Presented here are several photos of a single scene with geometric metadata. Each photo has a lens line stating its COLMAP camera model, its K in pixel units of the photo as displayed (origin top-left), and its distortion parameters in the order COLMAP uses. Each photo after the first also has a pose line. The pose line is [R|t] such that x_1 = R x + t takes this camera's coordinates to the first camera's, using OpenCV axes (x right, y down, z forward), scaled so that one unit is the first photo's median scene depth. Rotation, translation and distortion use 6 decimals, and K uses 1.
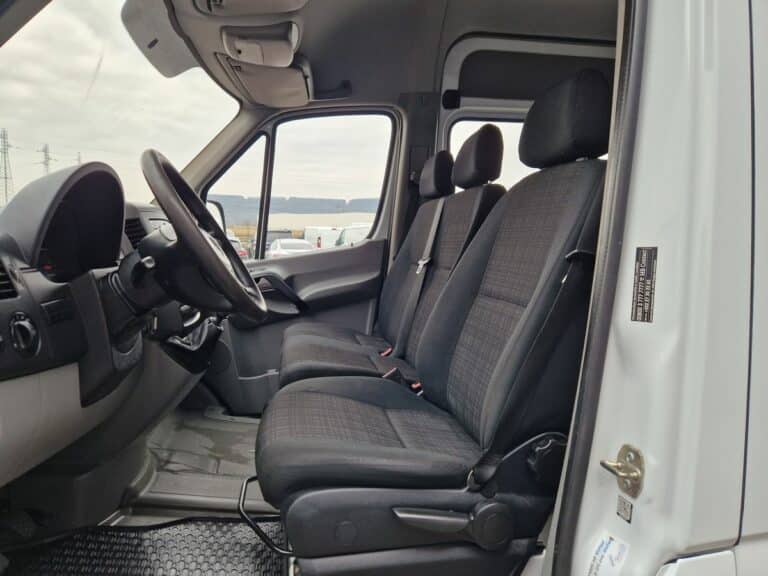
lens RADIAL K [[511.6, 0, 376.3], [0, 511.6, 288.4], [0, 0, 1]] dist [0.069167, -0.062976]
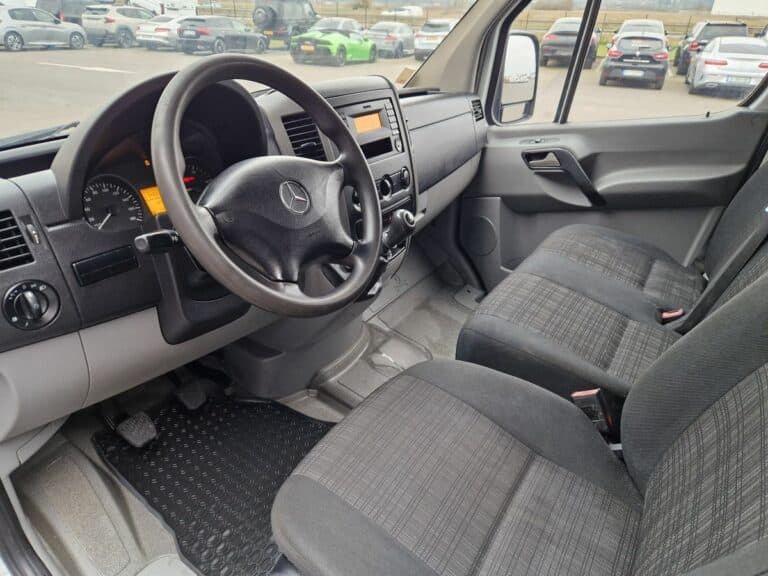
lens RADIAL K [[511.6, 0, 376.3], [0, 511.6, 288.4], [0, 0, 1]] dist [0.069167, -0.062976]
pose [[0.739179, 0.313456, -0.596121, 0.106327], [-0.079184, 0.919404, 0.385260, -0.110739], [0.668838, -0.237573, 0.704425, 0.237956]]
